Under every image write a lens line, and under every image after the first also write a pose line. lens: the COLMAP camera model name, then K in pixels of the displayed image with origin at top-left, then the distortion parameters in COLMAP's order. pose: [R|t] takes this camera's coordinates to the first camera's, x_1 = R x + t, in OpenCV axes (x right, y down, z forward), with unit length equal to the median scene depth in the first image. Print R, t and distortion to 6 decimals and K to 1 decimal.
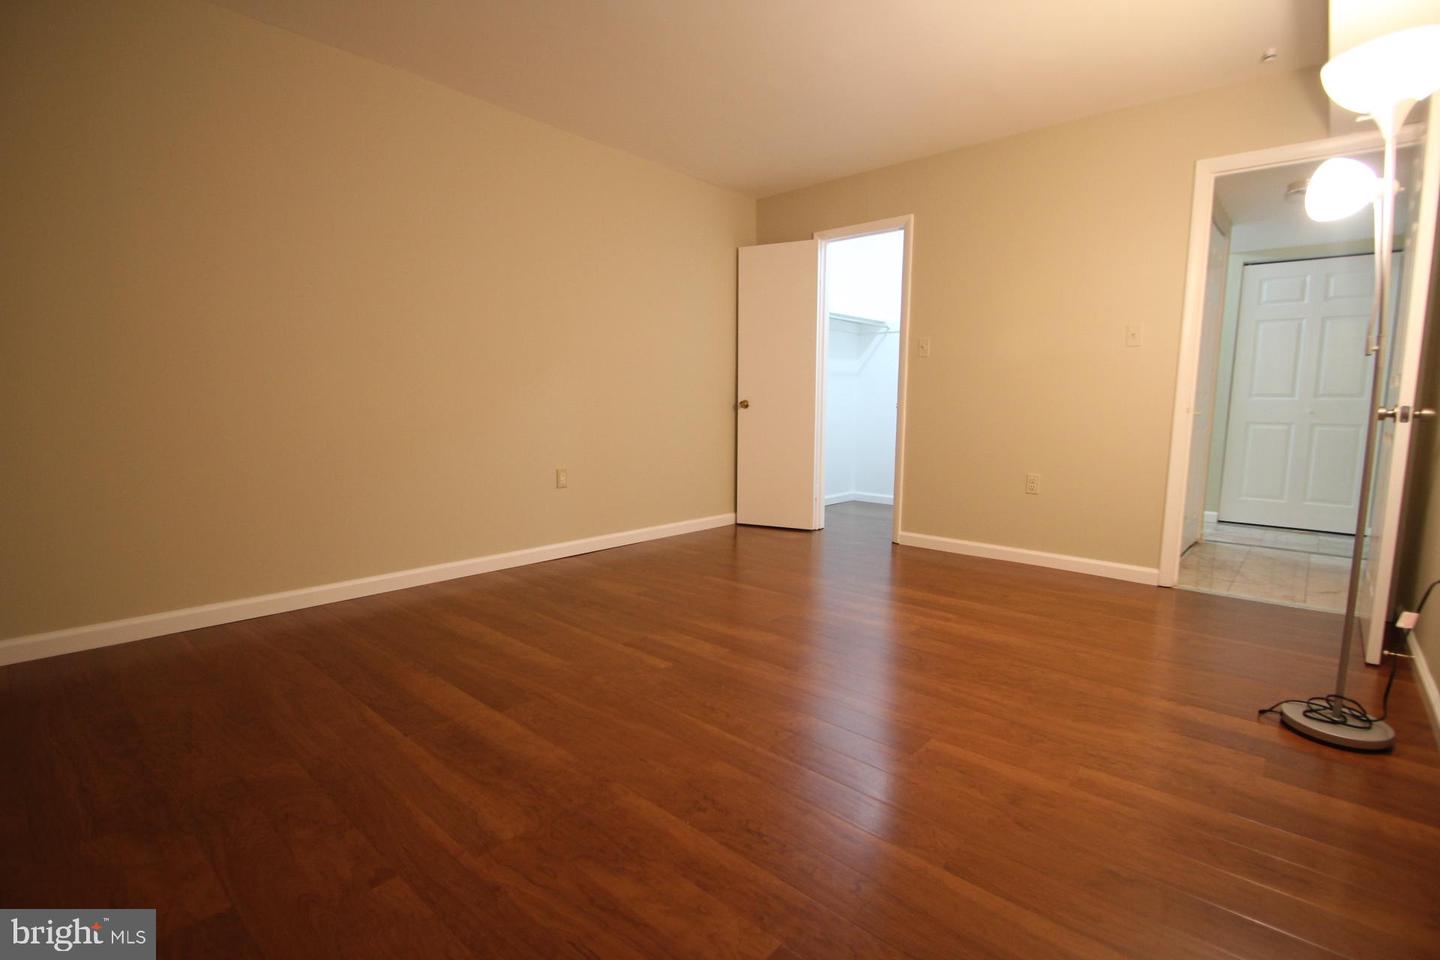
lens RADIAL K [[670.7, 0, 725.1], [0, 670.7, 477.0], [0, 0, 1]] dist [0.005358, -0.011133]
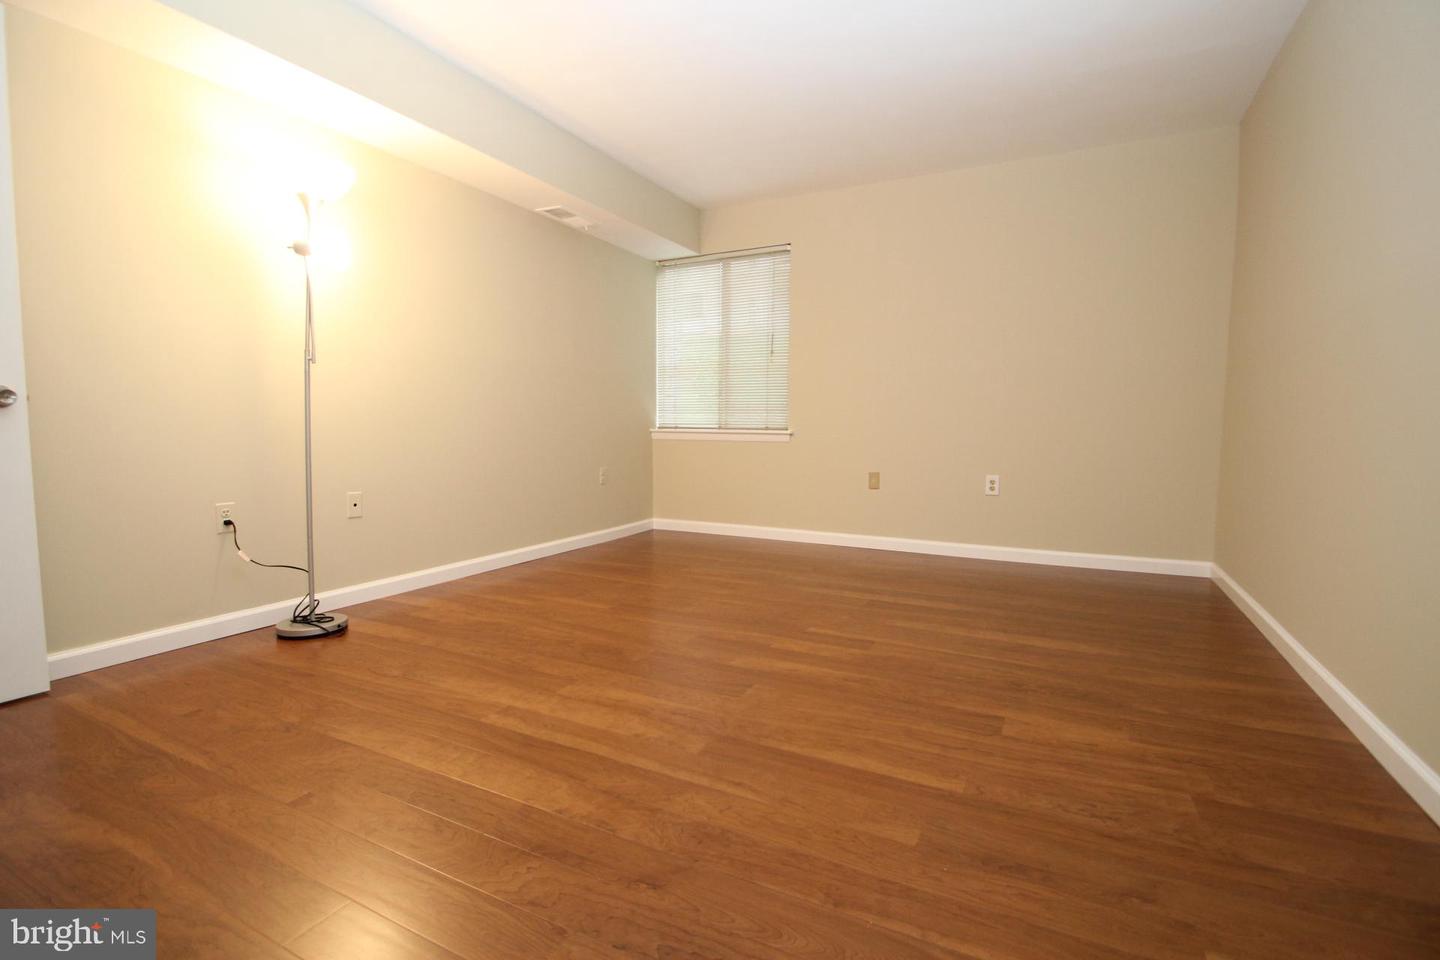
lens RADIAL K [[670.7, 0, 724.1], [0, 670.7, 473.2], [0, 0, 1]] dist [0.005358, -0.011133]
pose [[-0.968230, -0.000332, -0.250061, 0.347545], [-0.046817, 0.982558, 0.179969, -0.187318], [0.245640, 0.185958, -0.951357, 2.002978]]
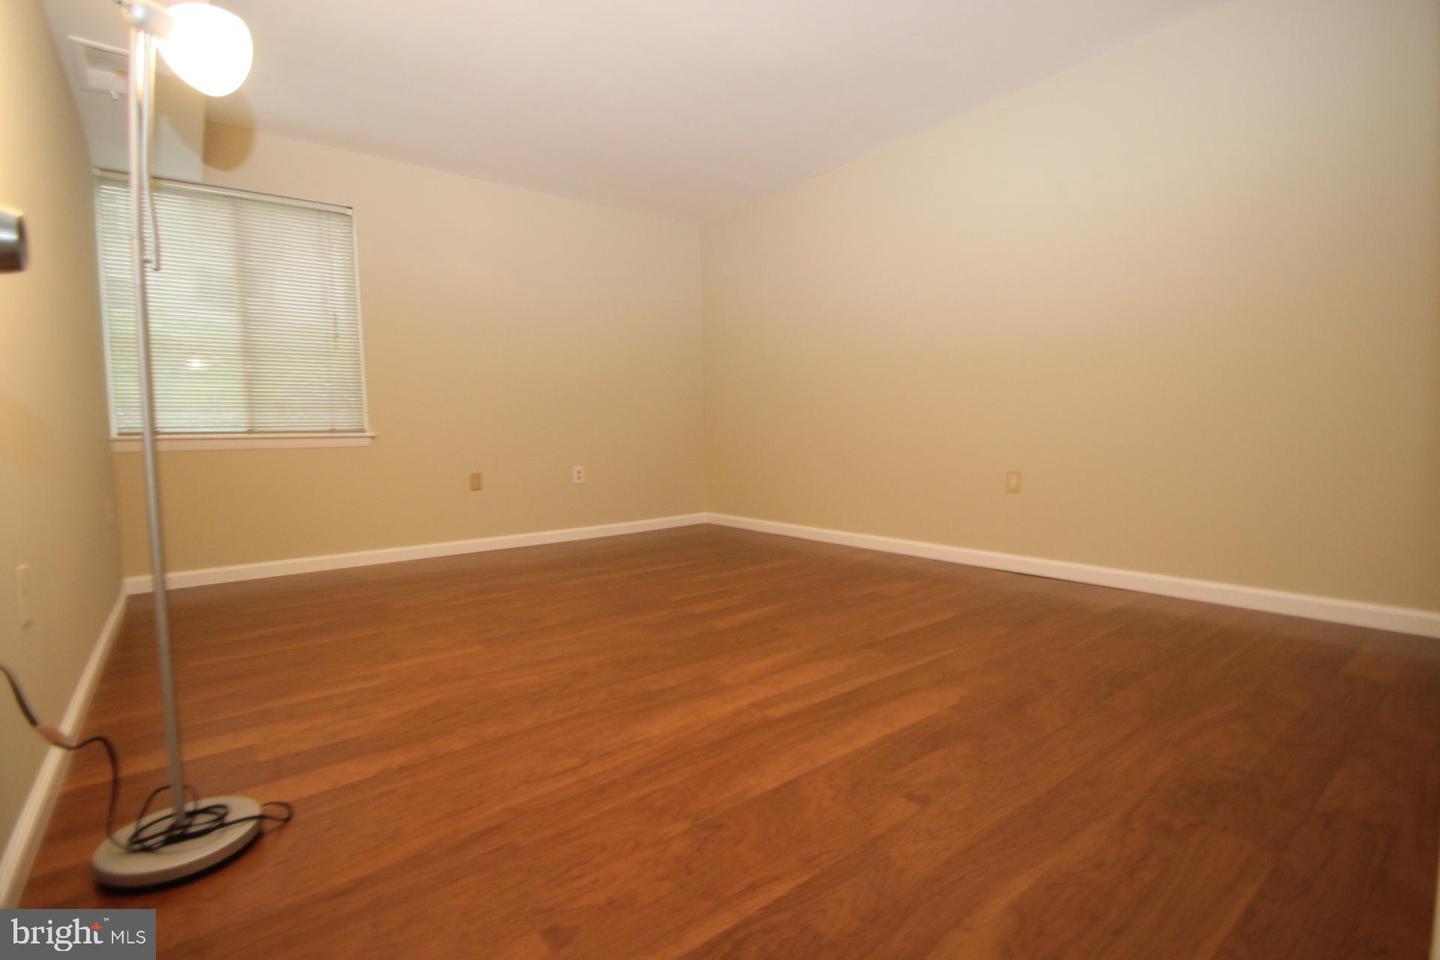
lens RADIAL K [[670.7, 0, 716.3], [0, 670.7, 474.8], [0, 0, 1]] dist [0.005358, -0.011133]
pose [[-0.185241, 0.053336, -0.981245, 1.150799], [-0.094114, 0.992973, 0.071741, -0.057143], [0.978176, 0.105638, -0.178920, 1.273459]]
